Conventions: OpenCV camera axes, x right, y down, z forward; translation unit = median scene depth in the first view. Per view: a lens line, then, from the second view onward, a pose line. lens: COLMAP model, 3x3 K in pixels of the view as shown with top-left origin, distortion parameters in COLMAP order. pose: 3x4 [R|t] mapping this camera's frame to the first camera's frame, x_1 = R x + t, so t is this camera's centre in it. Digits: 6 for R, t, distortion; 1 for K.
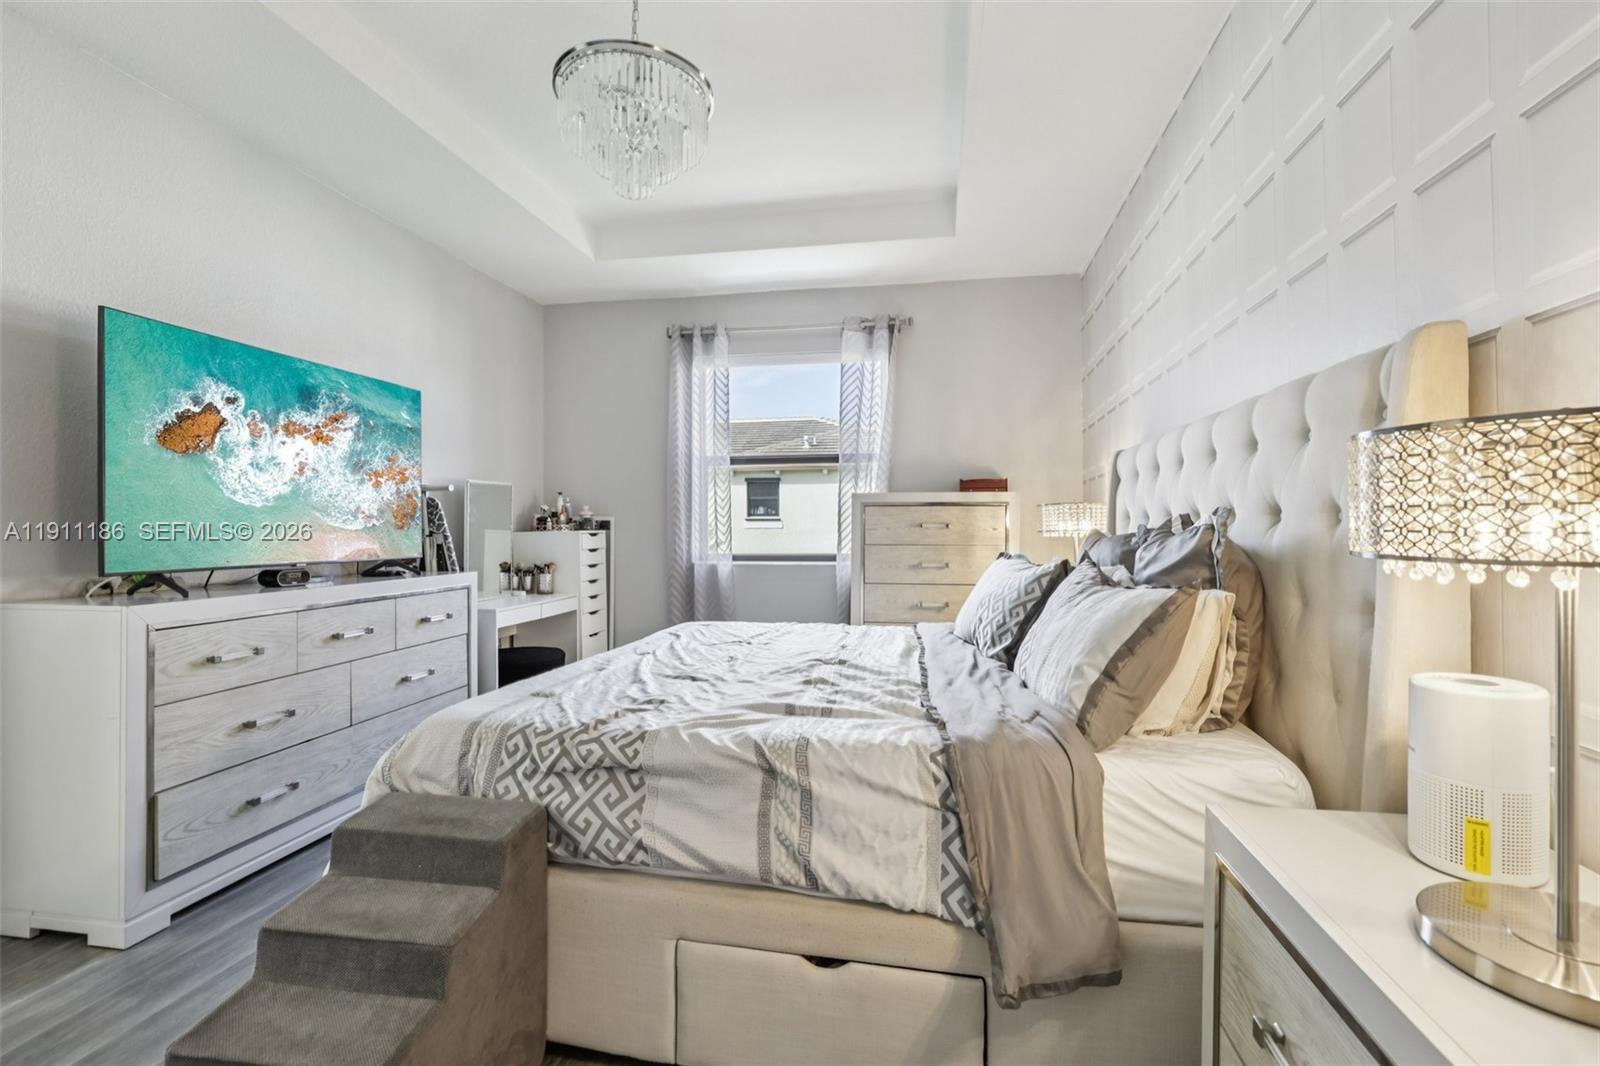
lens RADIAL K [[735.3, 0, 806.3], [0, 735.3, 522.2], [0, 0, 1]] dist [-0.012926, -0.000169]
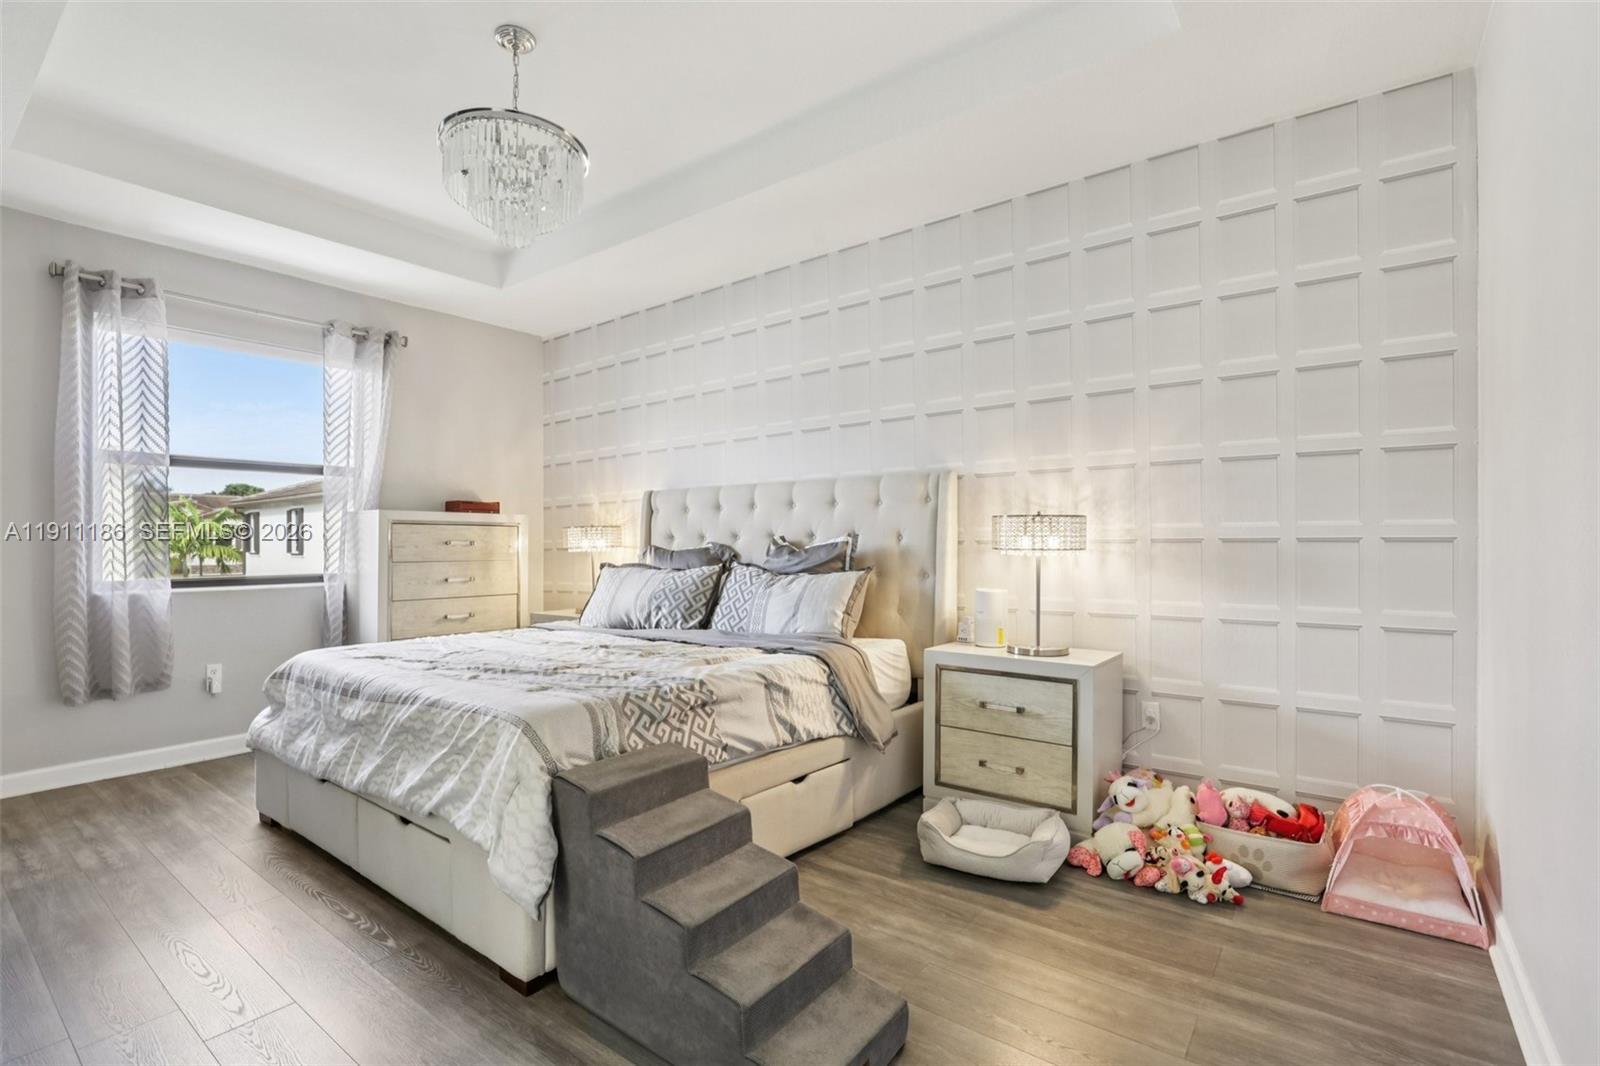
lens RADIAL K [[735.3, 0, 802.4], [0, 735.3, 545.9], [0, 0, 1]] dist [-0.012926, -0.000169]
pose [[0.466194, -0.002395, 0.884679, -1.454313], [-0.002545, 0.999989, 0.004048, 0.007898], [-0.884679, -0.004139, 0.466182, 0.128053]]
